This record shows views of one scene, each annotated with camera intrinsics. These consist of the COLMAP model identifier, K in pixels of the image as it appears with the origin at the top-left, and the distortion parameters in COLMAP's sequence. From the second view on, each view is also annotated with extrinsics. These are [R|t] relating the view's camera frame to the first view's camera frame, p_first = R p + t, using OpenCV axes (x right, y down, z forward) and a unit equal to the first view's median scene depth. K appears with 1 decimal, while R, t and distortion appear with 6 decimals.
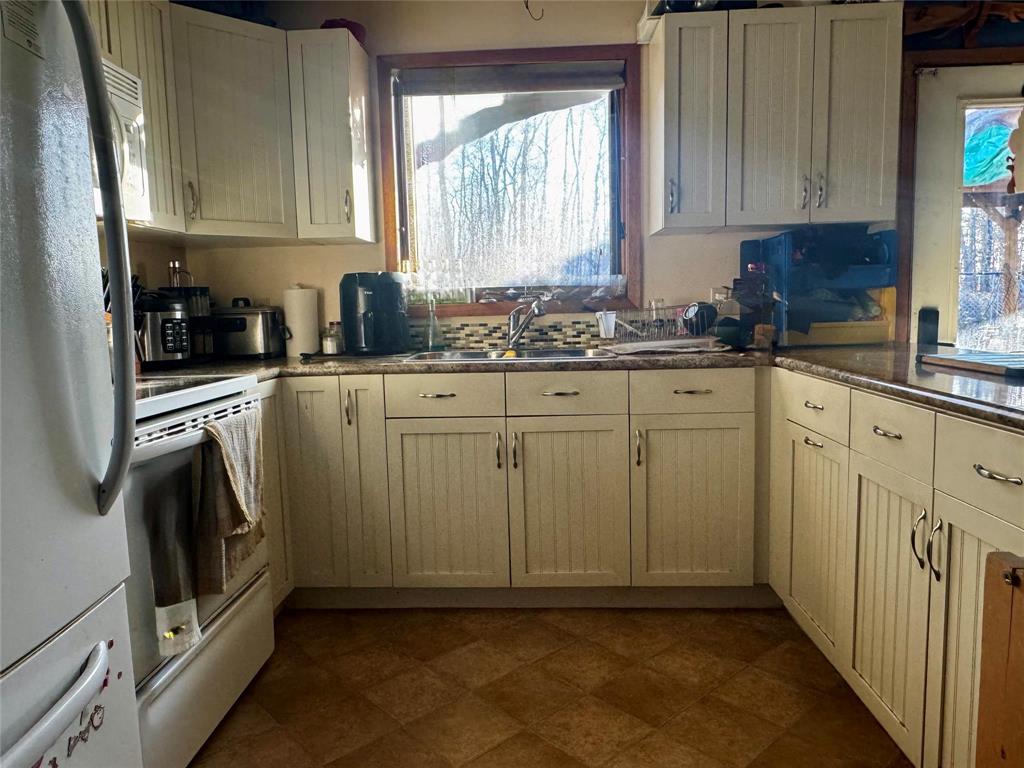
lens RADIAL K [[697.7, 0, 509.3], [0, 697.7, 383.5], [0, 0, 1]] dist [0.000255, -0.000487]
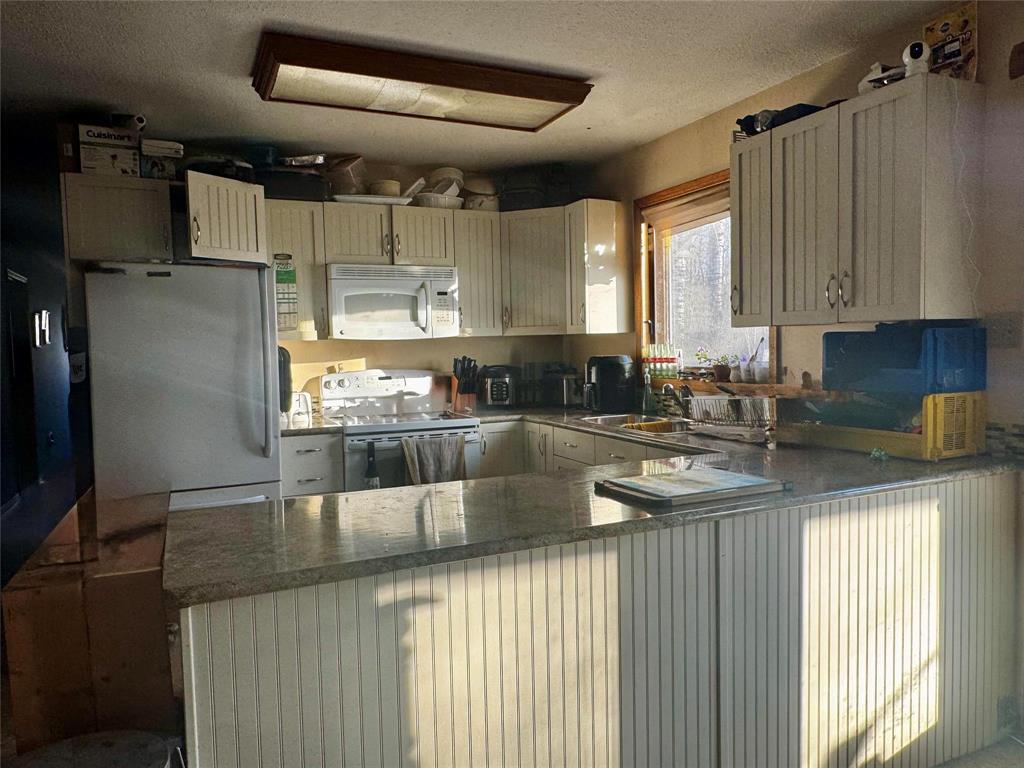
lens RADIAL K [[697.7, 0, 512.5], [0, 697.7, 383.4], [0, 0, 1]] dist [0.000255, -0.000487]
pose [[0.471314, 0.067238, -0.879399, 1.077371], [-0.091701, 0.995422, 0.026962, -0.134048], [0.877185, 0.067934, 0.475322, 0.161203]]
